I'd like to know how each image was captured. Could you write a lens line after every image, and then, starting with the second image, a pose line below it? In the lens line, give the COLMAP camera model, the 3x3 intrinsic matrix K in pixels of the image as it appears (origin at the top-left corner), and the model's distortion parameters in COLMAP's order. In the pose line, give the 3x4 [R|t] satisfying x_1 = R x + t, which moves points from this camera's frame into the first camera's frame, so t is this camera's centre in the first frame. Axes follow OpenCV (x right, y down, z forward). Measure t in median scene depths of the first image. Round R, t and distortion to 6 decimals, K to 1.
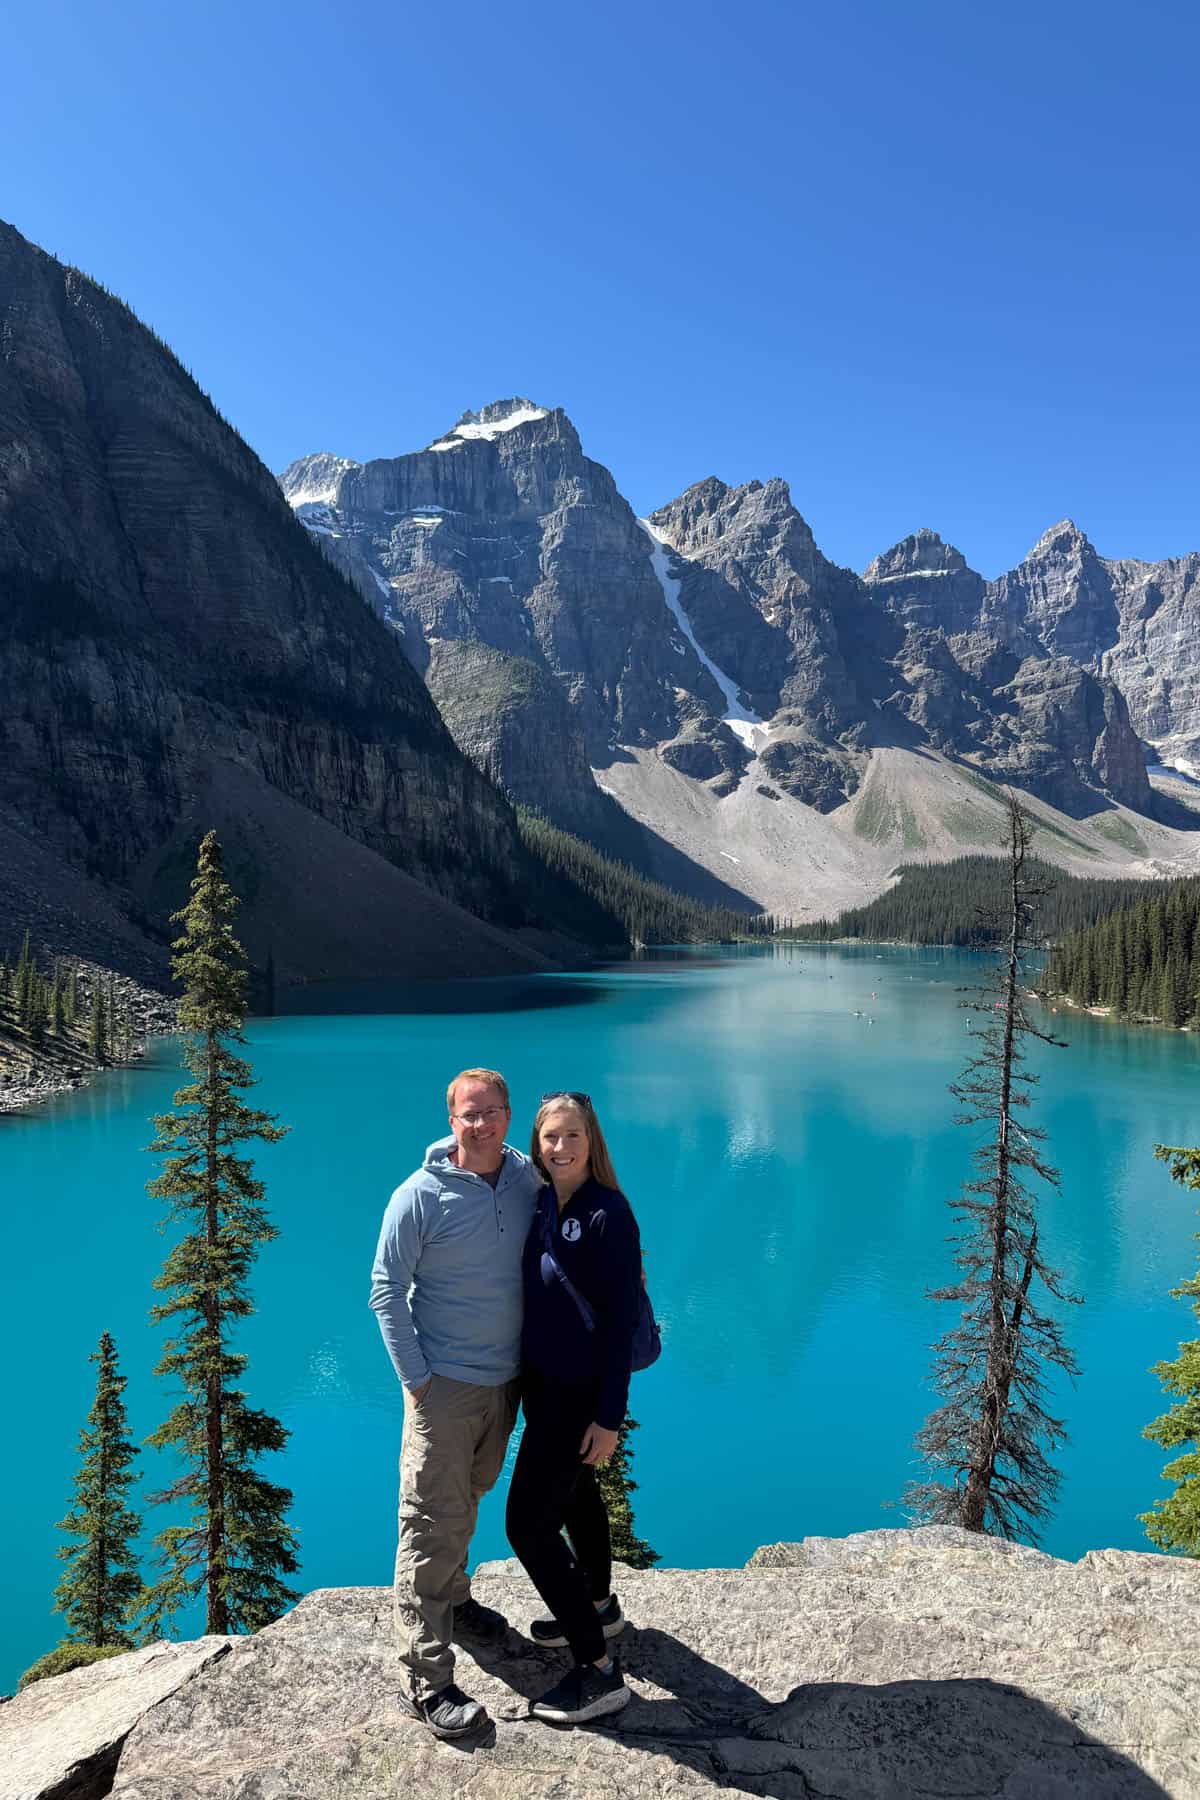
lens RADIAL K [[1274.4, 0, 575.7], [0, 1274.4, 941.3], [0, 0, 1]] dist [0.037460, -0.040219]
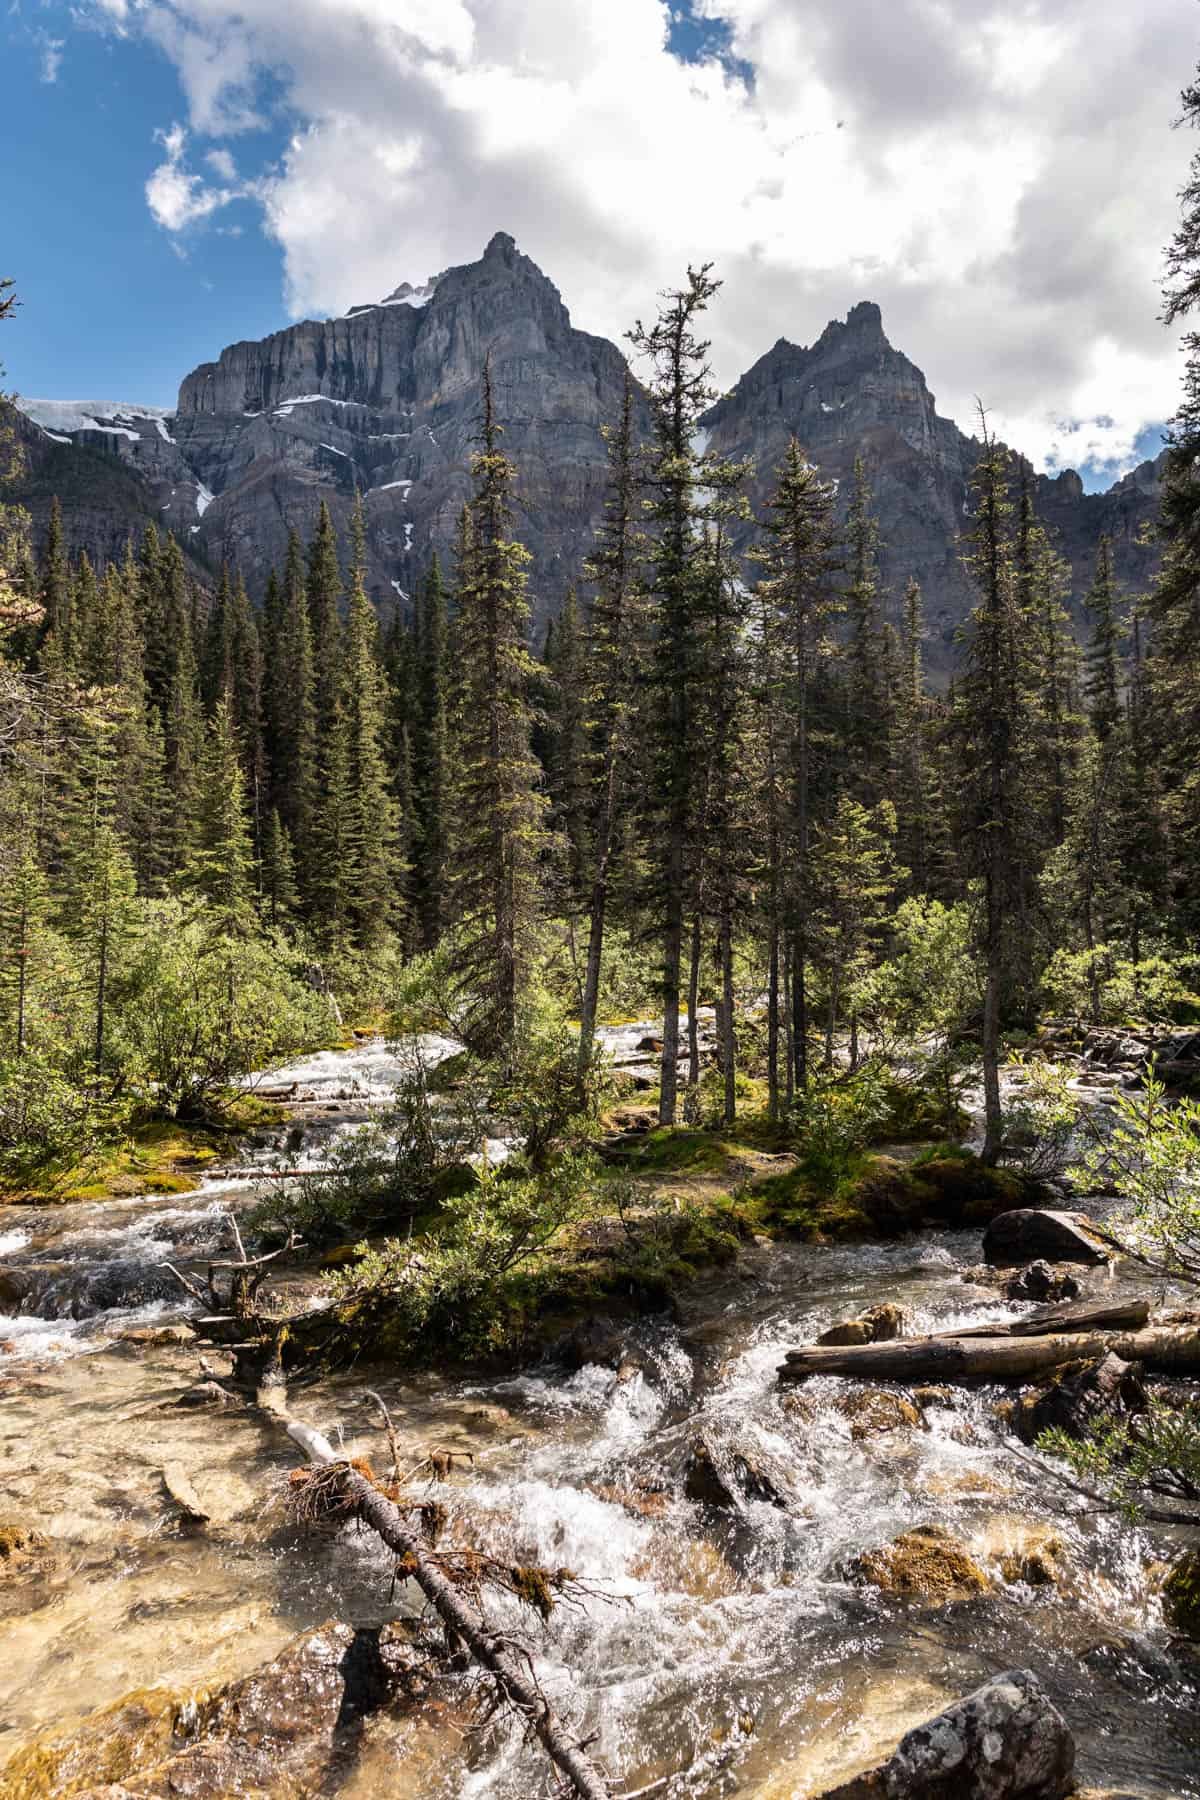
lens RADIAL K [[1237.9, 0, 594.6], [0, 1237.9, 913.9], [0, 0, 1]] dist [0.026815, -0.001495]
pose [[0.972788, -0.036537, -0.228798, 0.168573], [0.009666, 0.993028, -0.117480, 0.001998], [0.231495, 0.112071, 0.966359, 0.446738]]
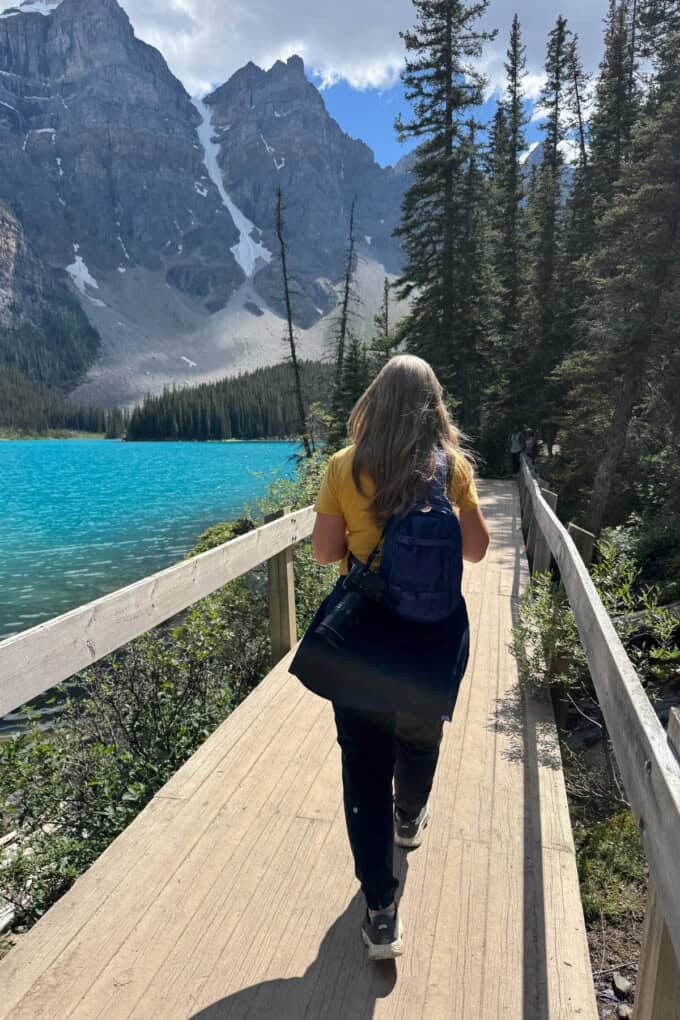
lens RADIAL K [[722.1, 0, 342.0], [0, 722.1, 509.2], [0, 0, 1]] dist [0.037460, -0.040219]
pose [[0.997422, -0.025931, 0.066912, 0.154511], [0.019697, 0.995545, 0.092203, 0.003511], [-0.069005, -0.090647, 0.993489, 0.290731]]
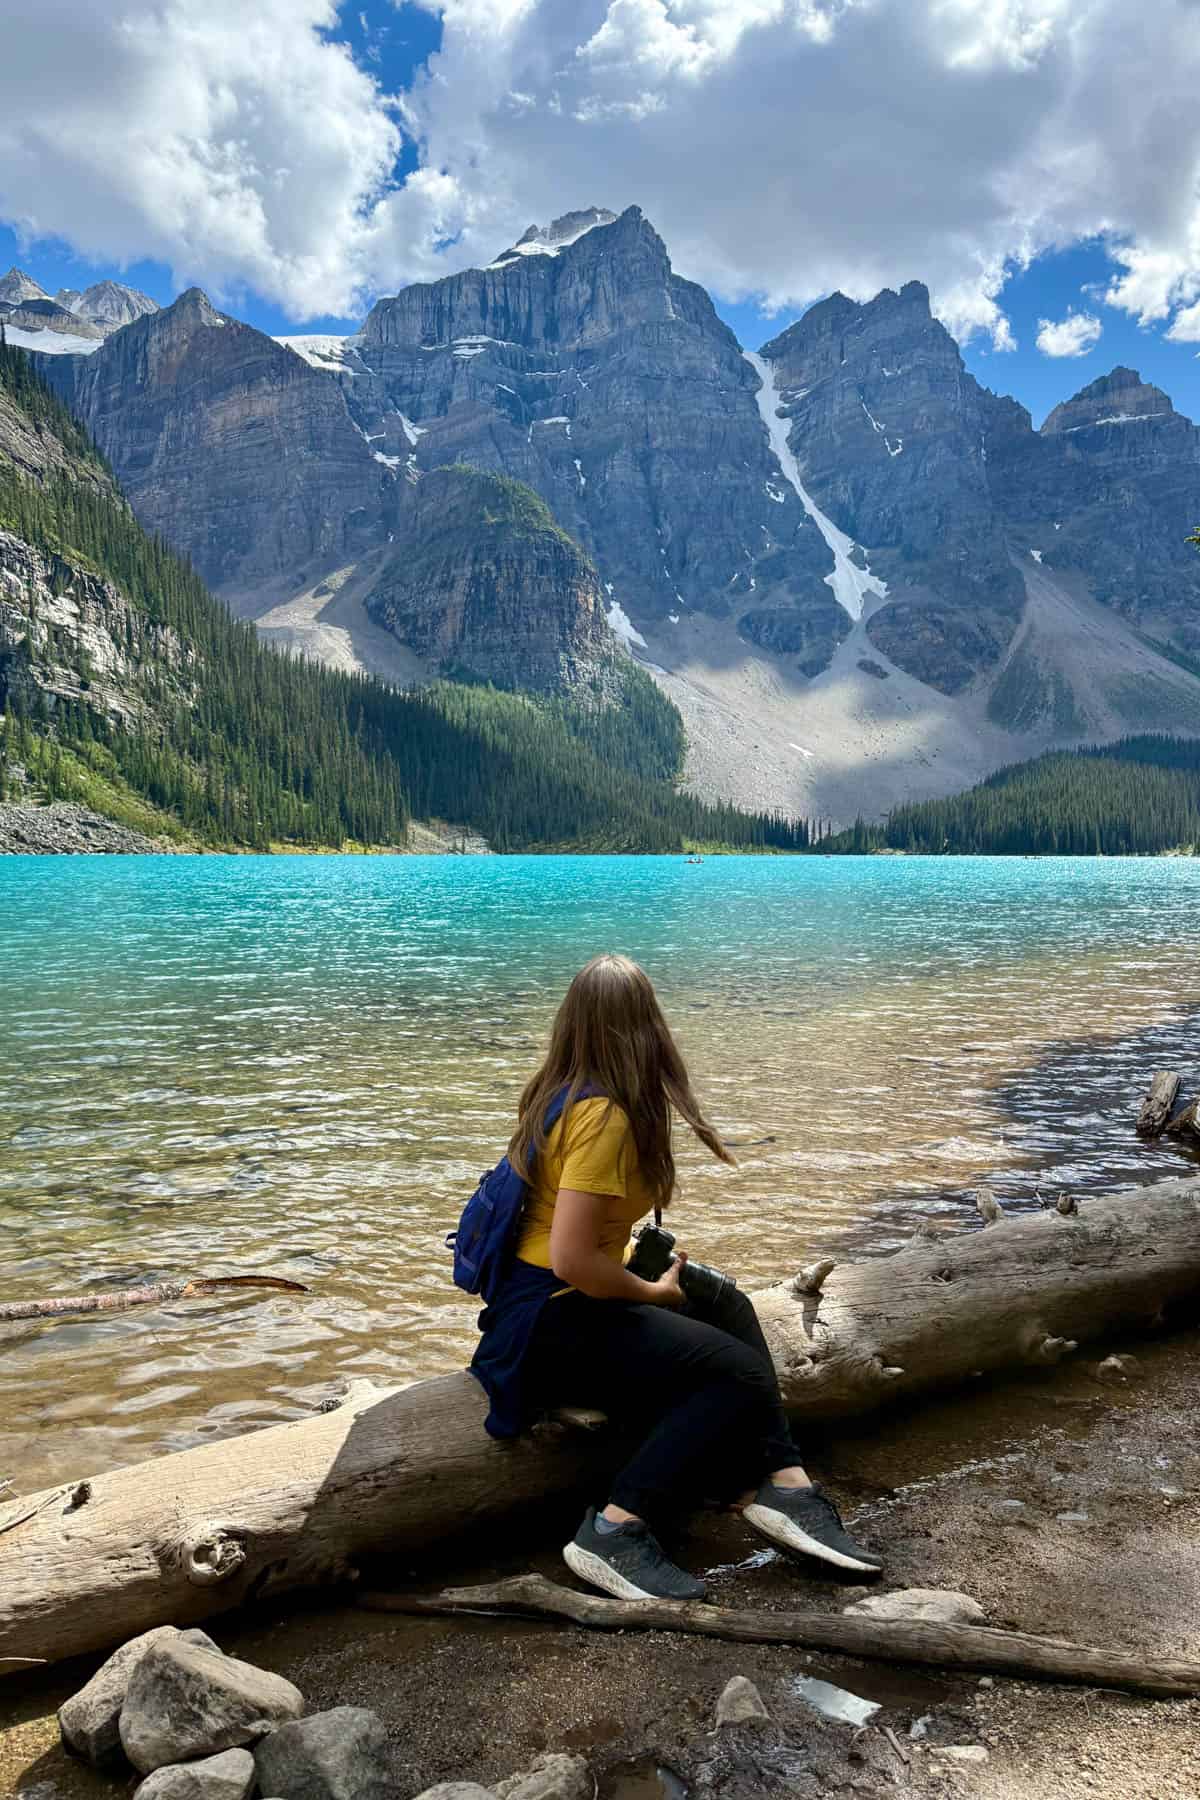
lens RADIAL K [[1274.4, 0, 575.0], [0, 1274.4, 895.5], [0, 0, 1]] dist [0.037460, -0.040219]
pose [[0.988460, 0.009202, -0.151201, 0.078020], [-0.006496, 0.999810, 0.018376, 0.004264], [0.151342, -0.017181, 0.988332, 0.189528]]
